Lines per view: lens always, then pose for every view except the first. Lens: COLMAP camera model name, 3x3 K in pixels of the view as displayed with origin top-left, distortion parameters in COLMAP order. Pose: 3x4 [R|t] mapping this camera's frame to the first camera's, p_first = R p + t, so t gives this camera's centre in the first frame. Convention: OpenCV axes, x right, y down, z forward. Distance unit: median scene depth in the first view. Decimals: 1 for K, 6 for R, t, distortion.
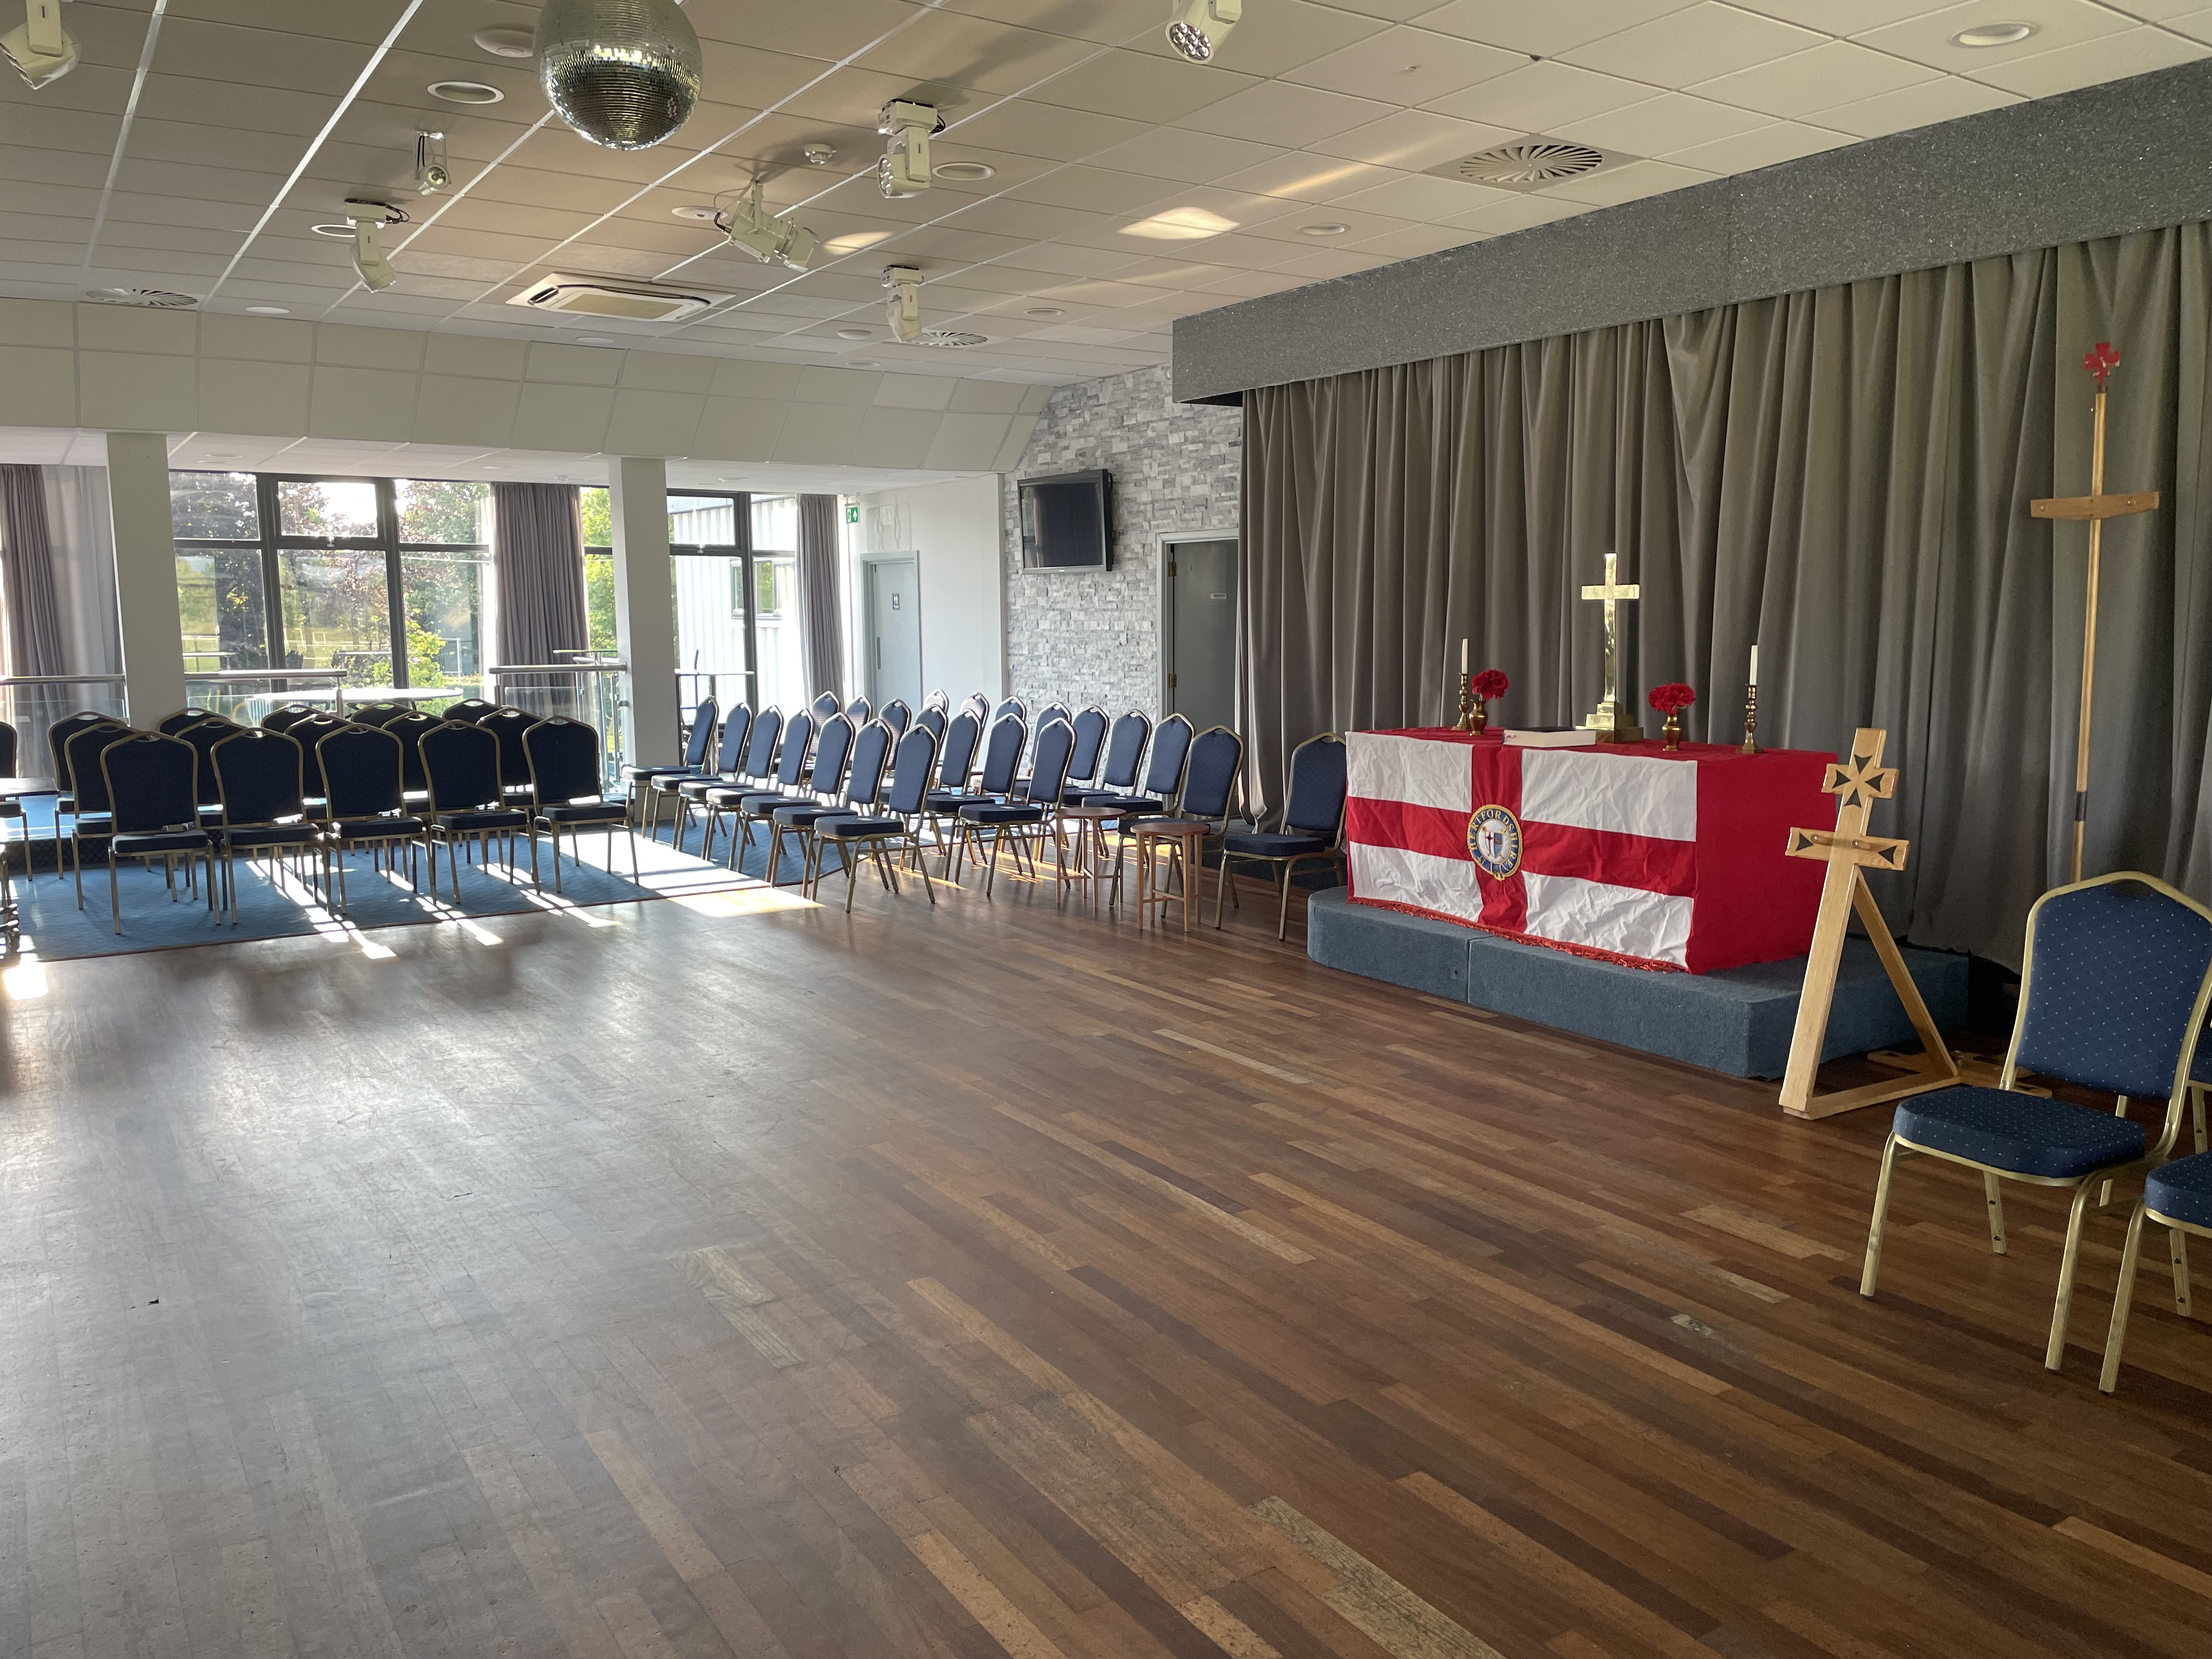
lens RADIAL K [[1668.8, 0, 1126.4], [0, 1668.8, 830.6], [0, 0, 1]] dist [0.105280, -0.137397]
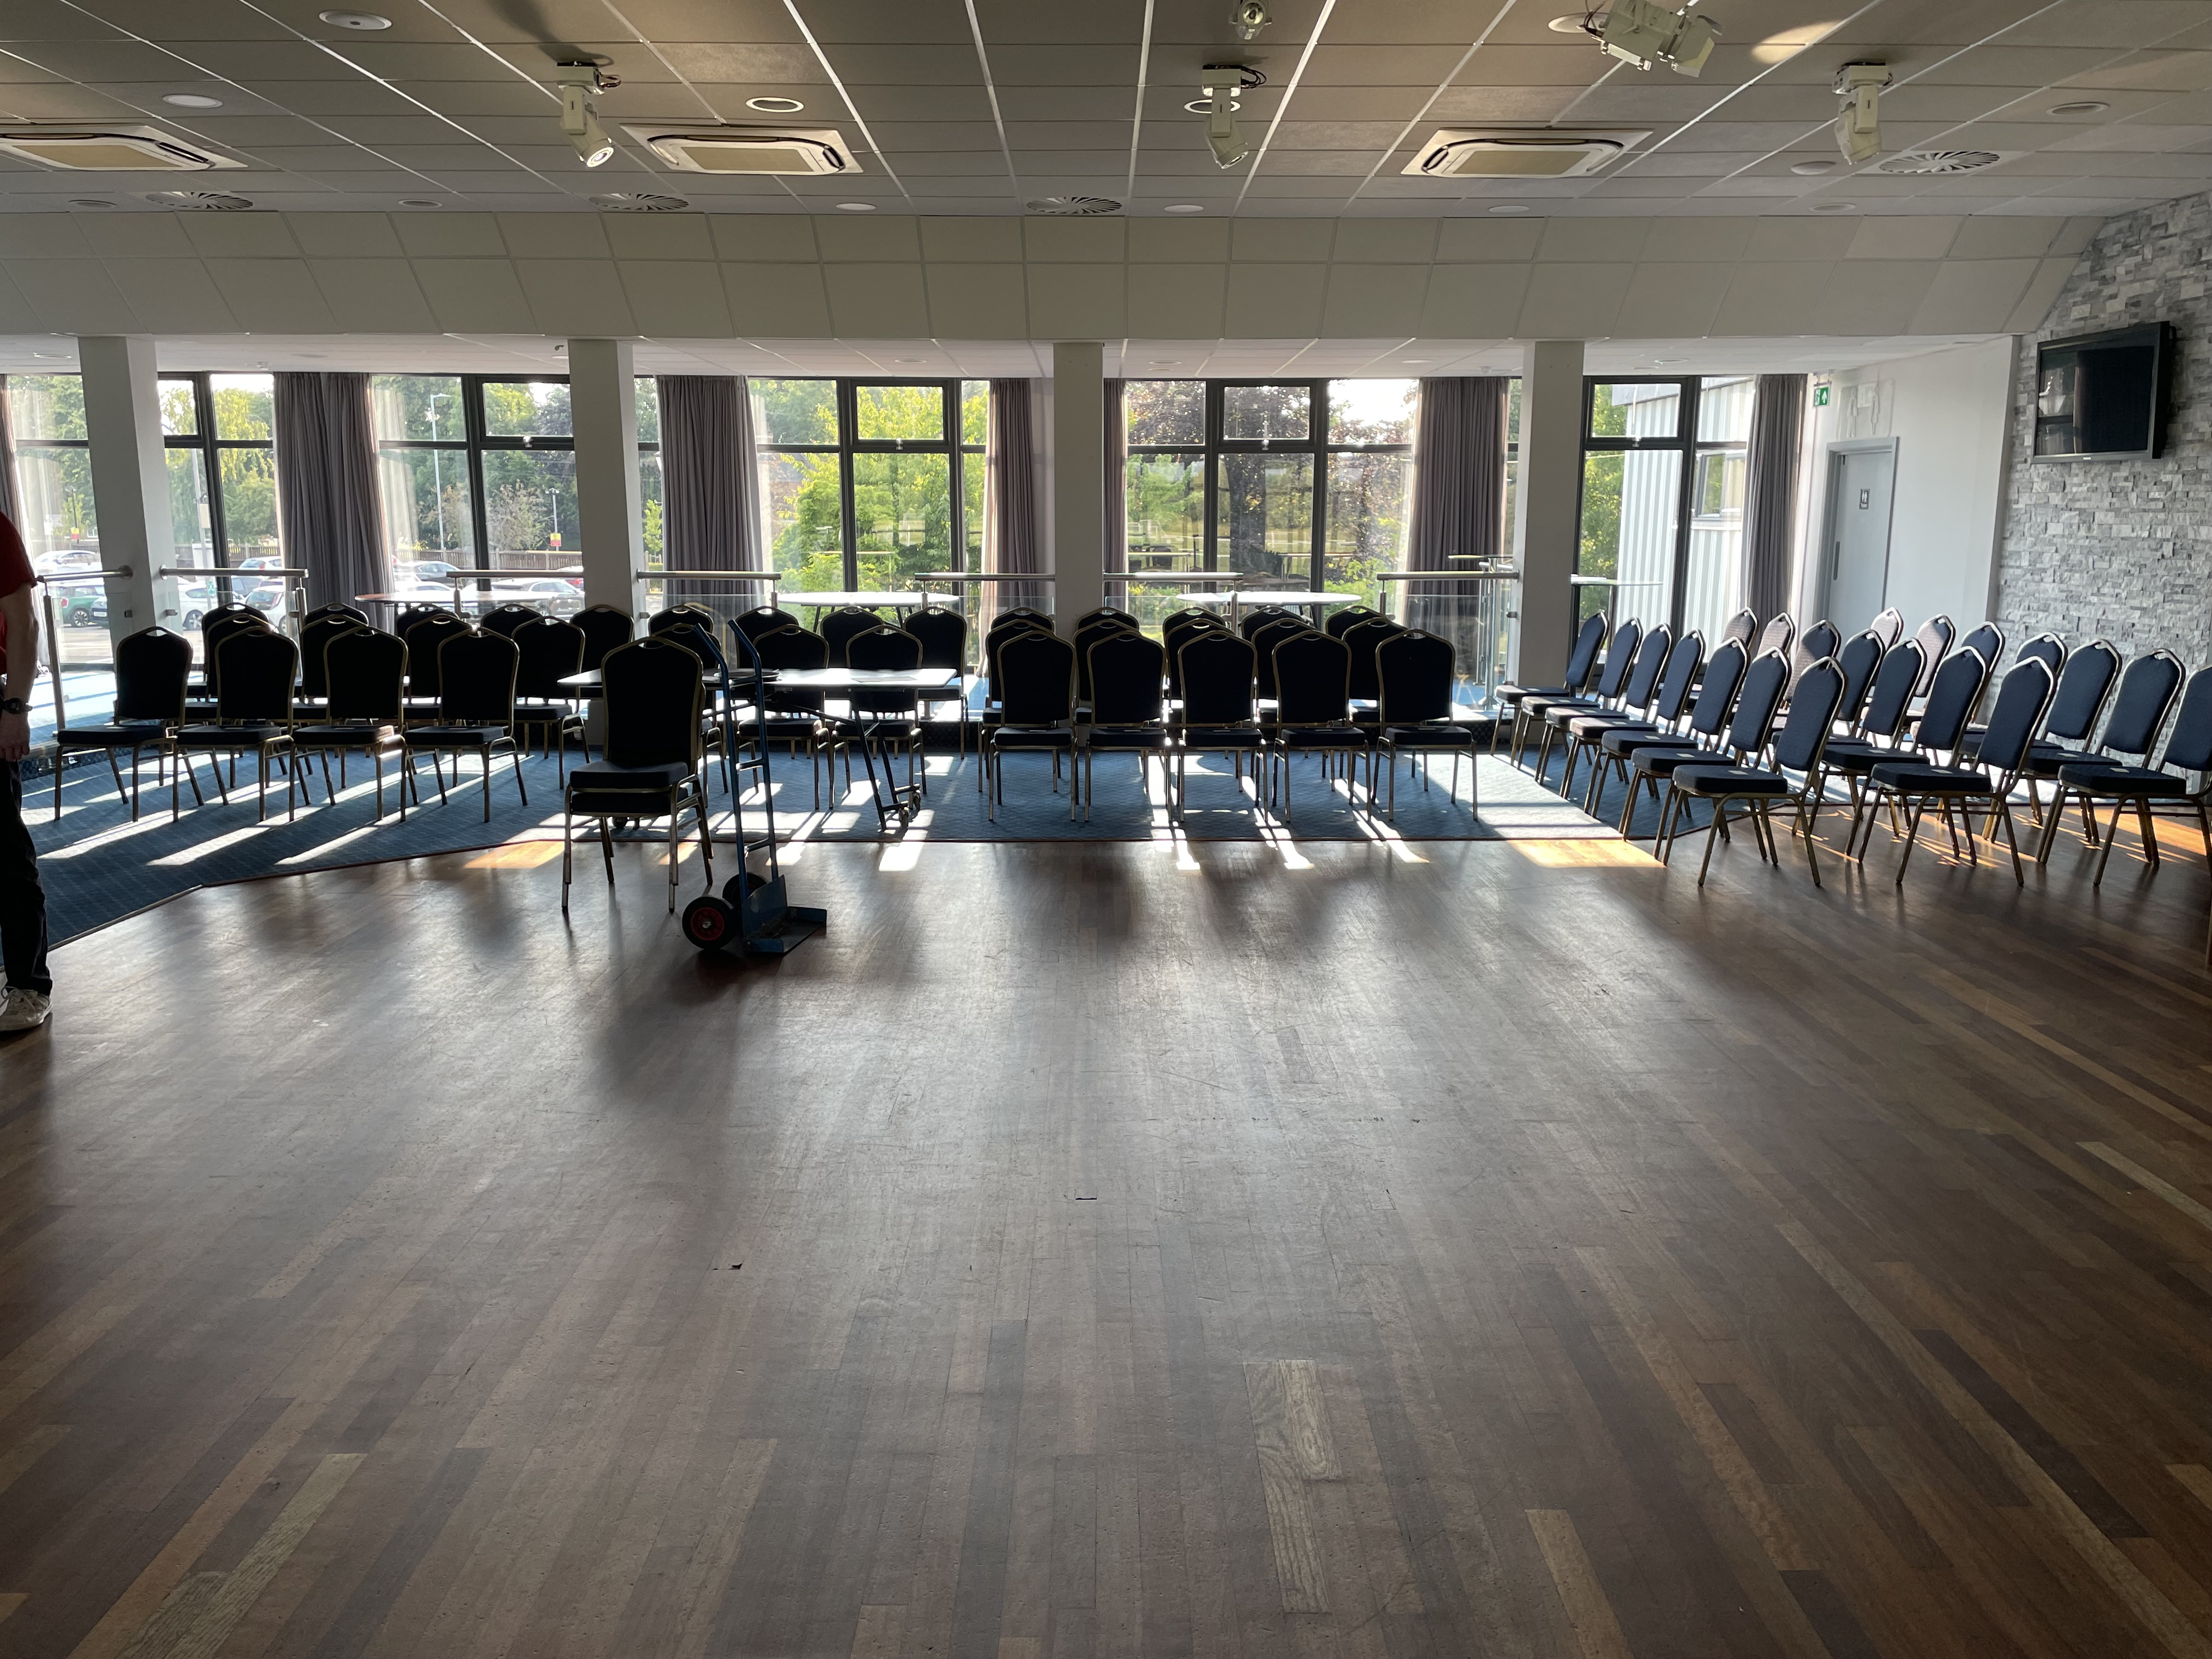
lens RADIAL K [[1663.6, 0, 1112.2], [0, 1663.6, 824.8], [0, 0, 1]] dist [0.091441, -0.121452]
pose [[0.837649, 0.106511, -0.535724, 0.036919], [-0.076356, 0.994006, 0.078238, -0.027776], [0.540846, -0.024630, 0.840761, 0.188441]]
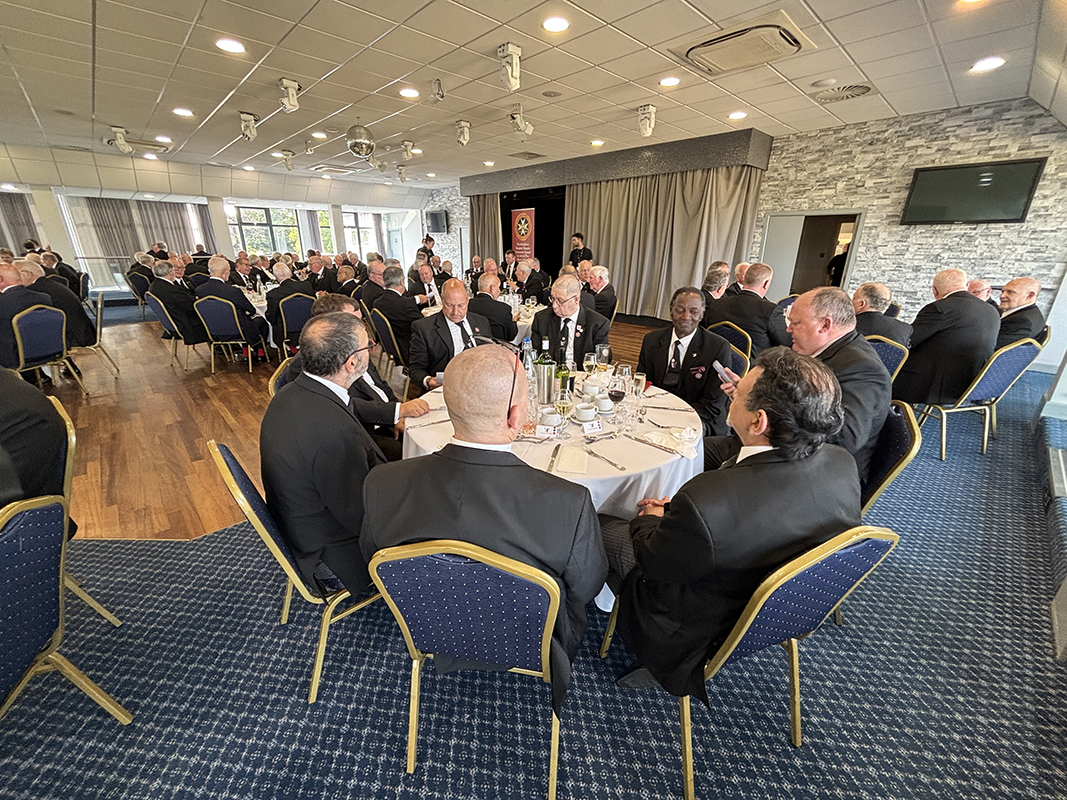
lens RADIAL K [[428.2, 0, 533.5], [0, 428.2, 400.0], [0, 0, 1]] dist [0.007118, -0.000158]
pose [[0.983303, -0.046968, 0.175810, -0.012699], [0.008680, 0.977124, 0.212495, 0.065191], [-0.181768, -0.207421, 0.961216, -0.425827]]
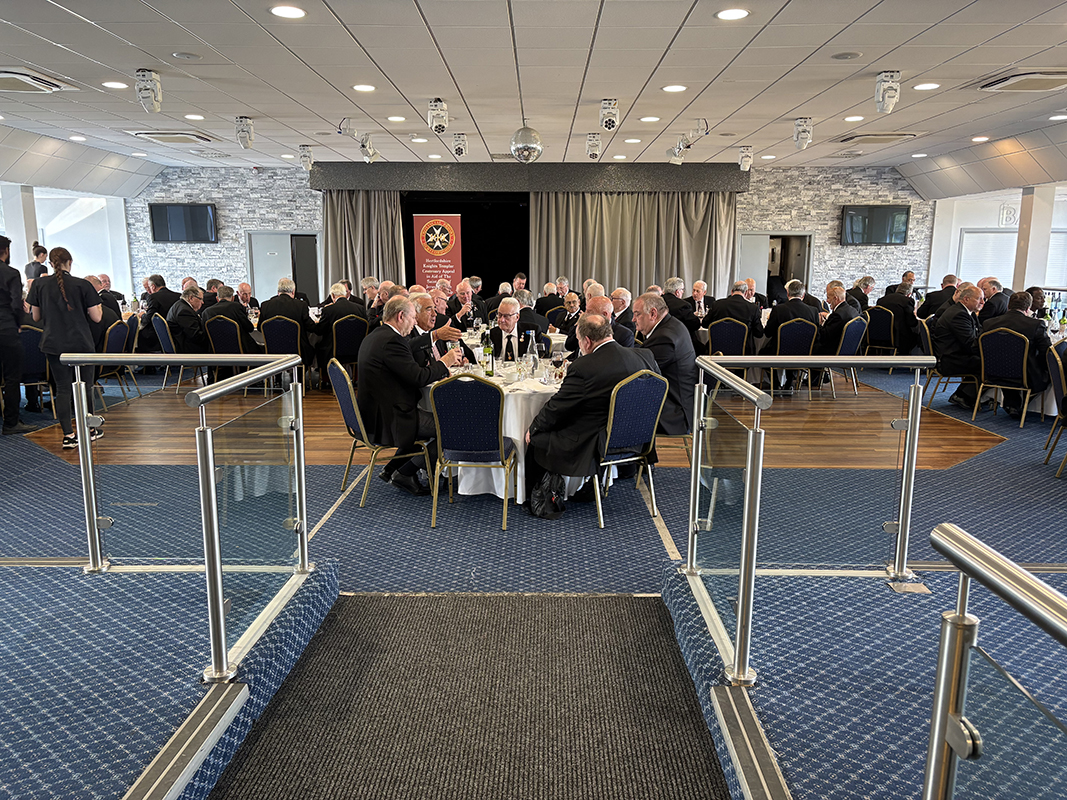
lens RADIAL K [[821.8, 0, 529.1], [0, 821.8, 404.9], [0, 0, 1]] dist [0.033998, 0.002595]
pose [[0.560067, -0.145635, 0.815546, -1.424999], [0.103922, 0.989002, 0.105243, 0.011320], [-0.821904, 0.025810, 0.569041, -0.195449]]
